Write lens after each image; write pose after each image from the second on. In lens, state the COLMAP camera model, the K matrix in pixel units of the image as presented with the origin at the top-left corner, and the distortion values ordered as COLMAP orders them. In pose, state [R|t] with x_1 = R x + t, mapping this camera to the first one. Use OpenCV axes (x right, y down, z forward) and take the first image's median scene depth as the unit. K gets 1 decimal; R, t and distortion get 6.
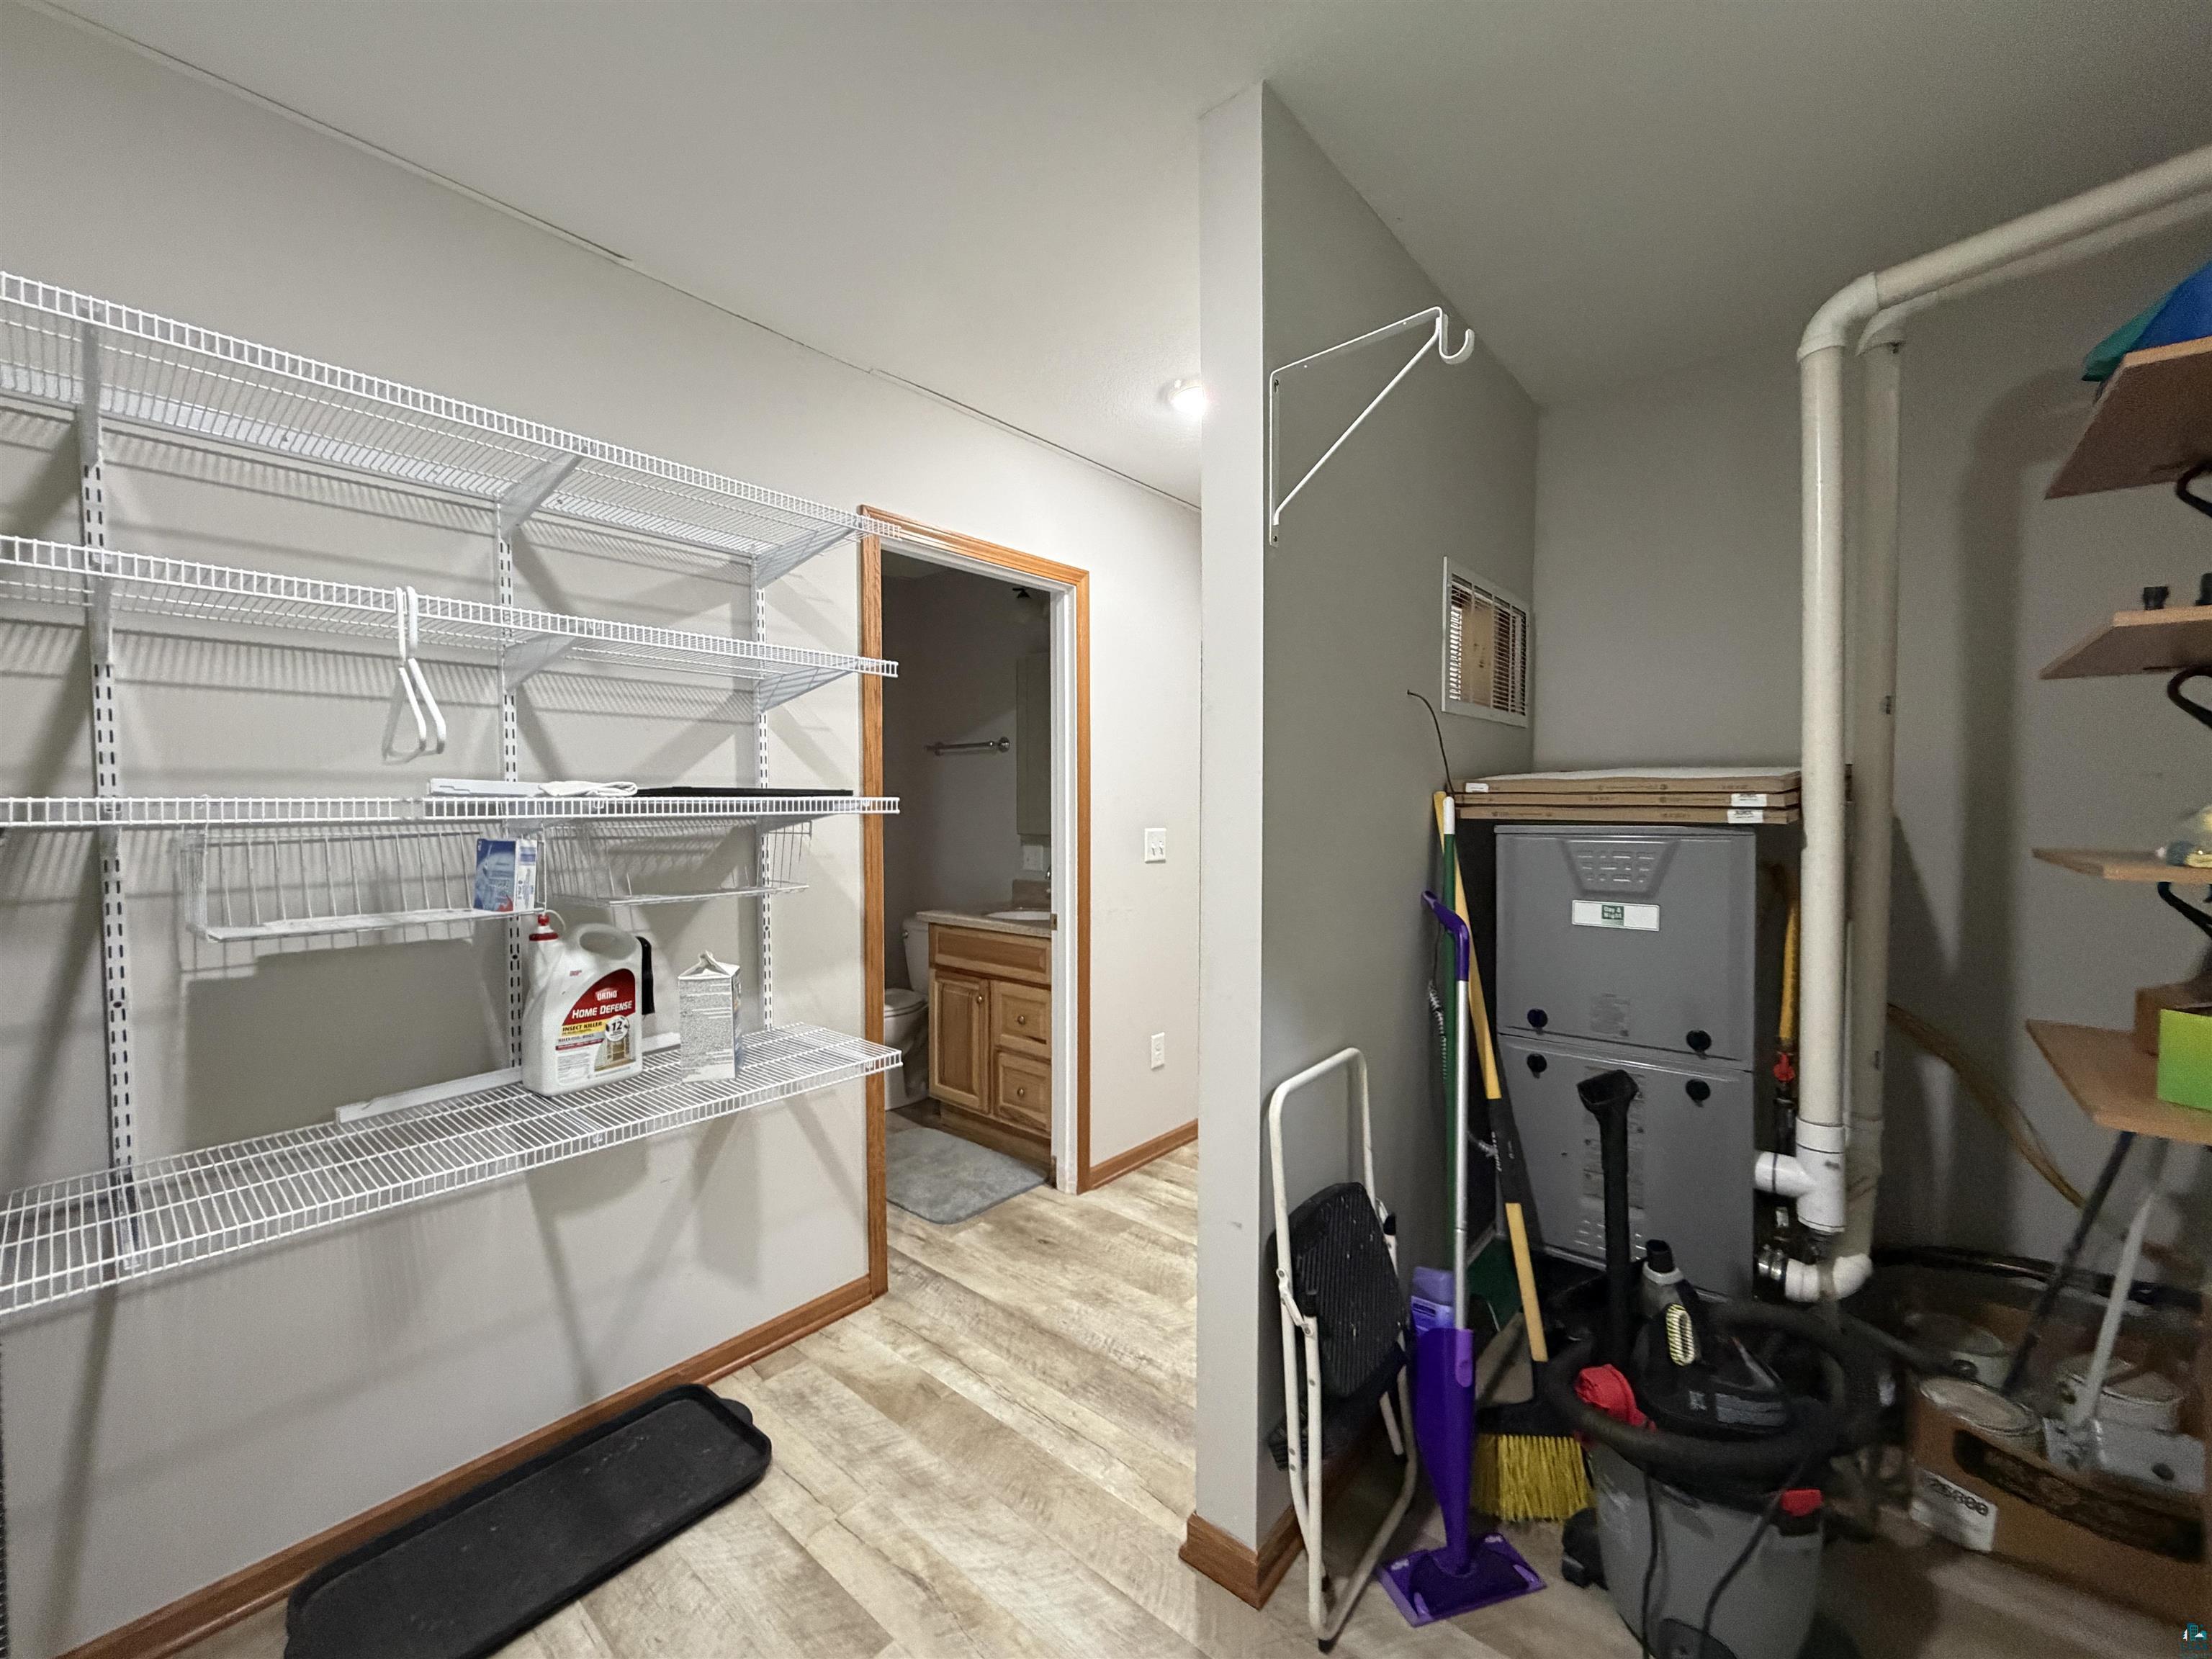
lens RADIAL K [[874.8, 0, 1104.4], [0, 874.8, 829.5], [0, 0, 1]] dist [-0.000487, 0.000121]
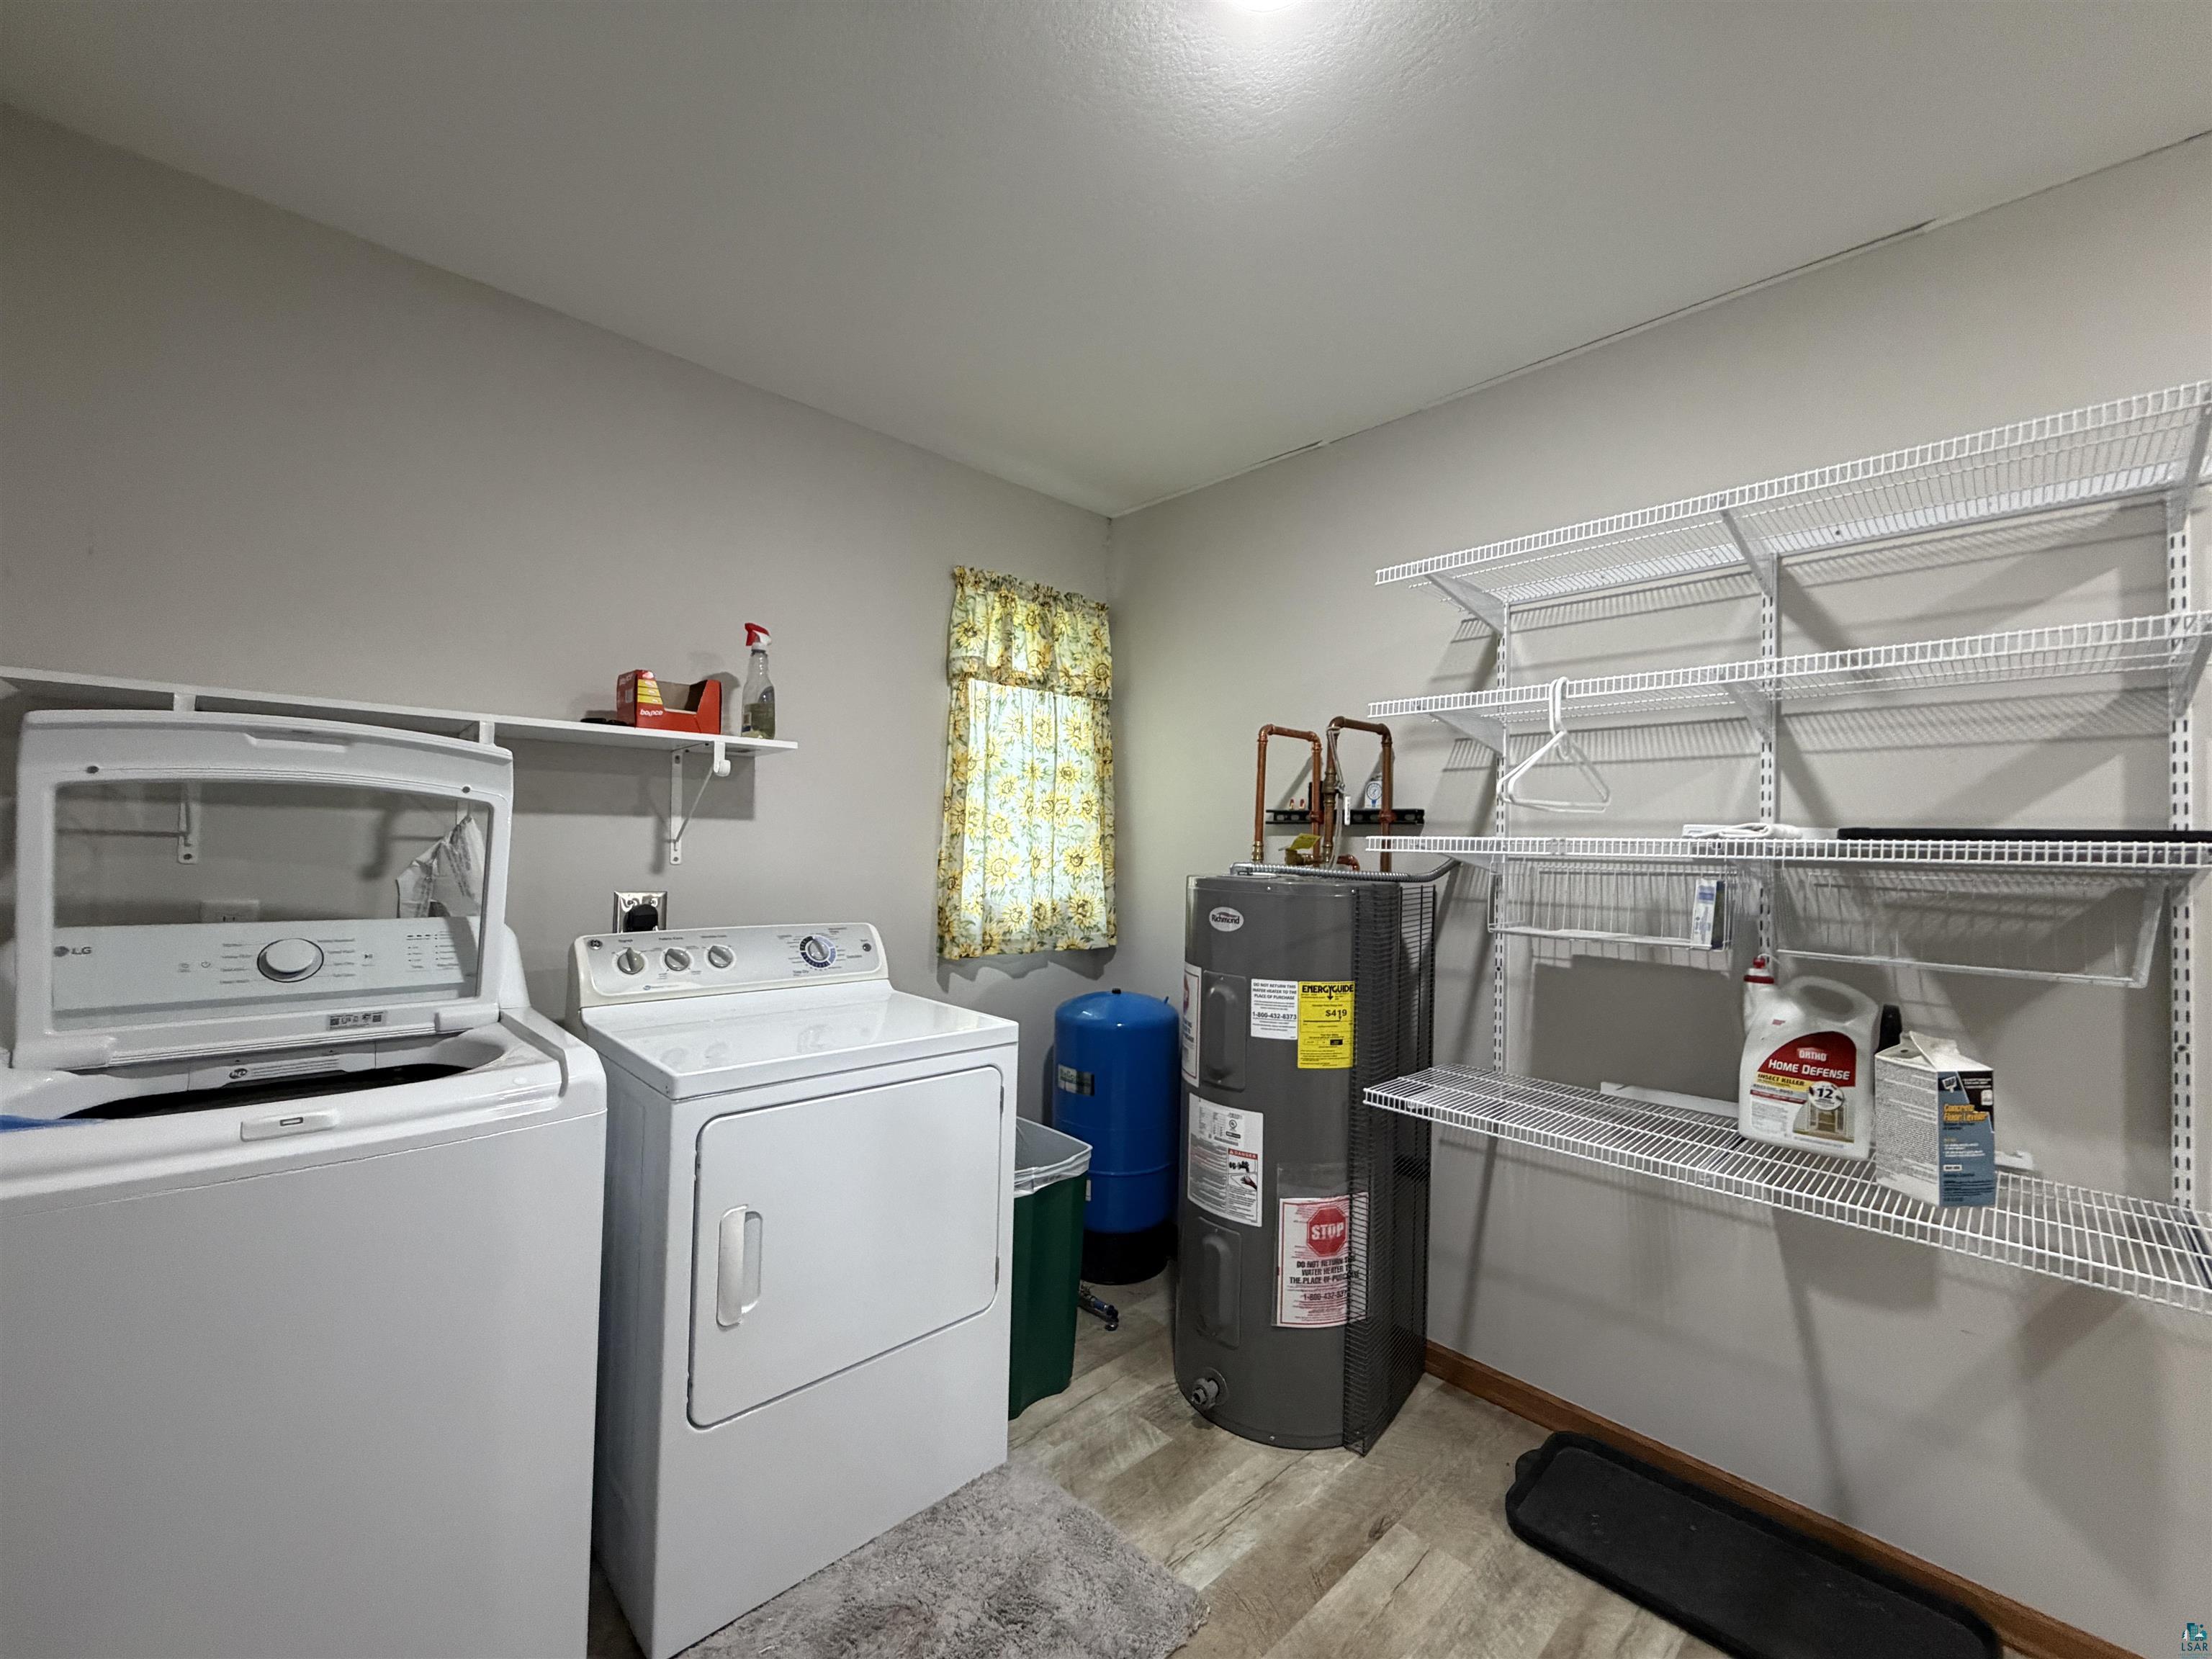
lens RADIAL K [[874.8, 0, 1105.9], [0, 874.8, 828.0], [0, 0, 1]] dist [-0.000487, 0.000121]
pose [[-0.091405, -0.017060, -0.995668, 0.420309], [-0.052897, 0.998525, -0.012253, 0.000714], [0.994408, 0.051548, -0.092172, 0.330583]]
